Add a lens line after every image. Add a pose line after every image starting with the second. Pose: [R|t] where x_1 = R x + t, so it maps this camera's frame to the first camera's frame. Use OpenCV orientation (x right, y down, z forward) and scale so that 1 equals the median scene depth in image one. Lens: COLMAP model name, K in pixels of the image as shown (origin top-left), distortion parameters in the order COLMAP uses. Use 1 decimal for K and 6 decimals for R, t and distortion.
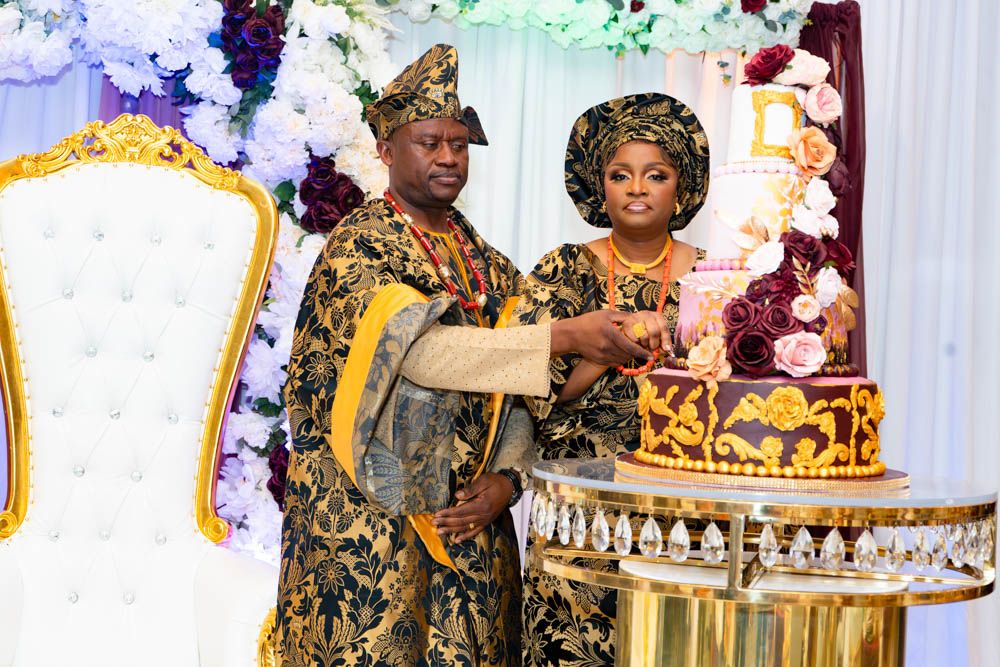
lens RADIAL K [[1599.6, 0, 499.1], [0, 1599.6, 331.1], [0, 0, 1]] dist [0.062092, 0.000000]
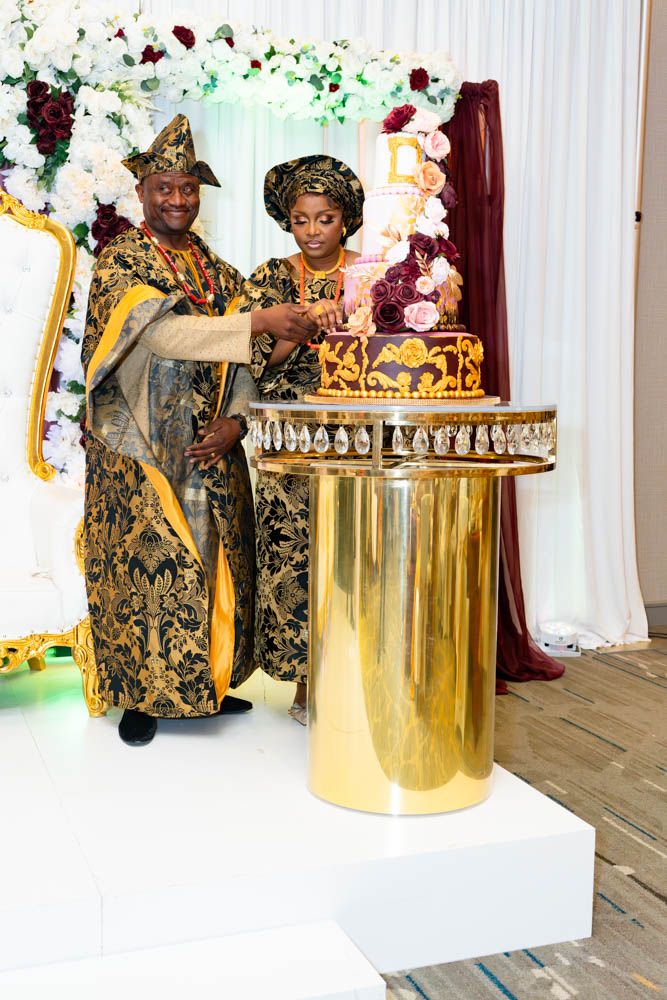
lens RADIAL K [[1233.6, 0, 320.7], [0, 1233.6, 484.1], [0, 0, 1]] dist [0.041878, 0.000000]
pose [[0.998744, -0.037475, 0.033250, 0.047348], [0.033988, 0.994421, 0.099863, 0.049203], [-0.036807, -0.098607, 0.994445, -0.147968]]
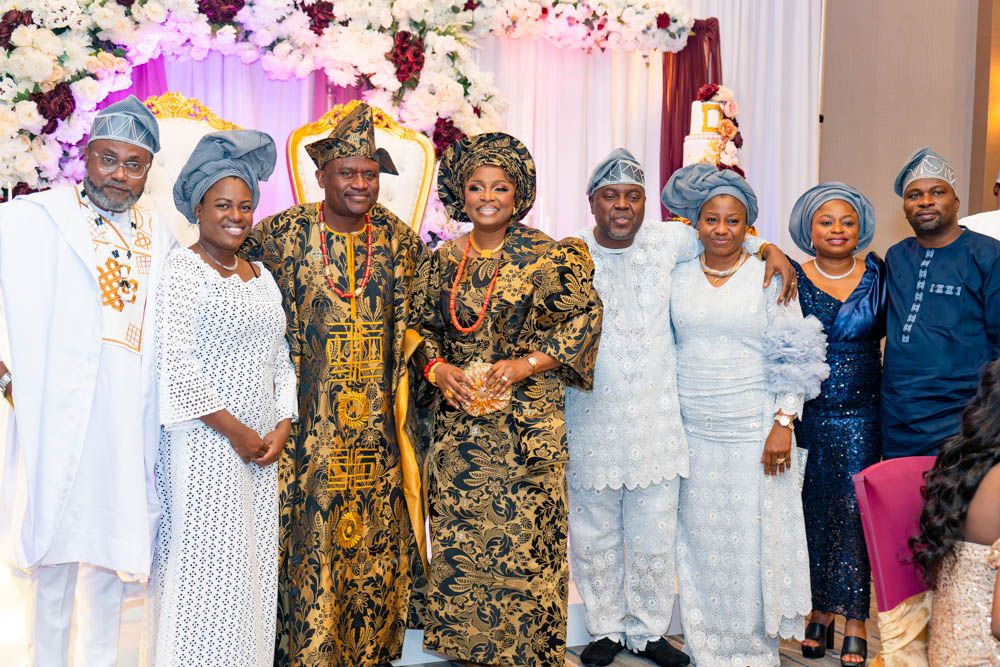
lens RADIAL K [[1537.4, 0, 489.0], [0, 1537.4, 309.0], [0, 0, 1]] dist [0.069760, 0.000000]
pose [[0.993246, -0.031948, 0.111541, -0.422773], [0.025185, 0.997788, 0.061519, 0.005412], [-0.113260, -0.058294, 0.991854, -1.257365]]
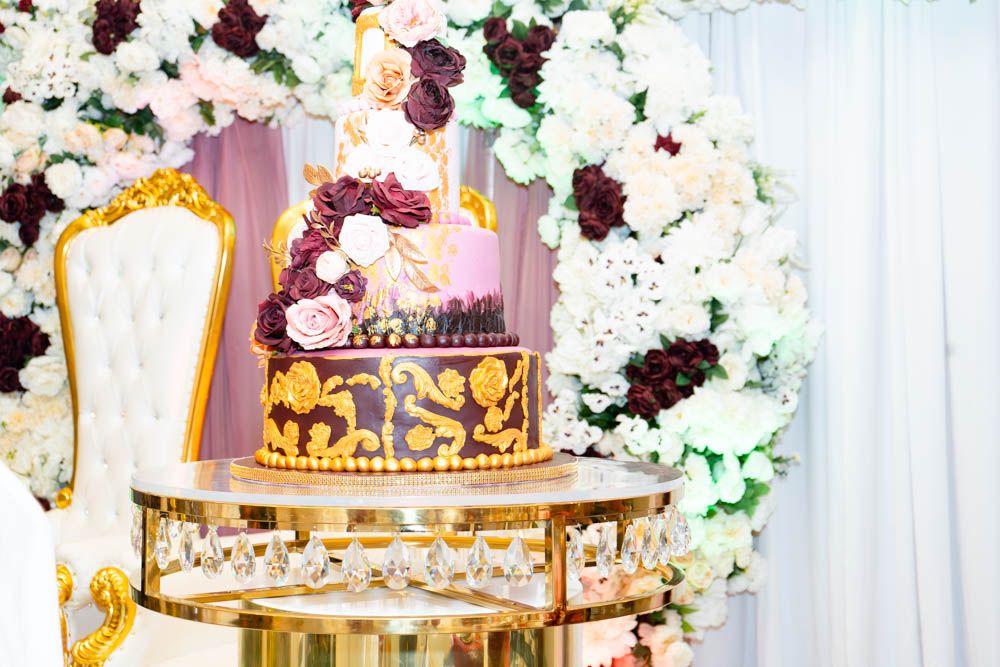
lens RADIAL K [[1421.0, 0, 499.6], [0, 1421.0, 335.4], [0, 0, 1]] dist [0.045816, 0.000000]
pose [[0.722757, -0.048849, -0.689374, 0.730302], [0.029956, 0.998776, -0.039367, 0.050688], [0.690453, 0.007802, 0.723335, 0.504239]]
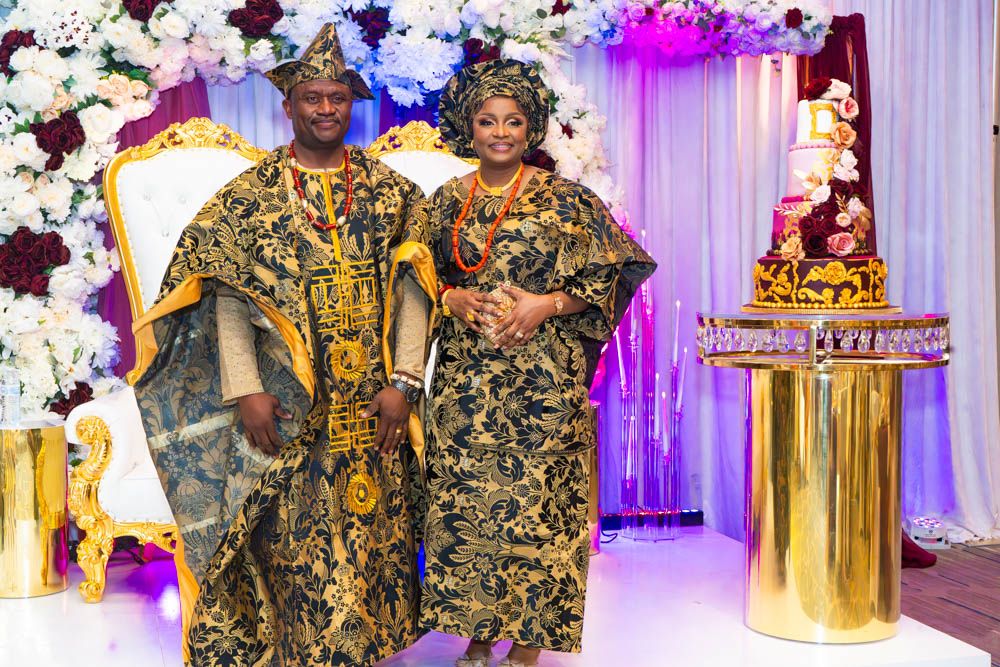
lens RADIAL K [[1421.0, 0, 485.4], [0, 1421.0, 323.4], [0, 0, 1]] dist [0.045816, 0.000000]
pose [[0.998168, -0.045311, -0.040082, -0.161213], [0.047236, 0.997708, 0.048449, 0.005839], [0.037795, -0.050254, 0.998021, -0.670500]]
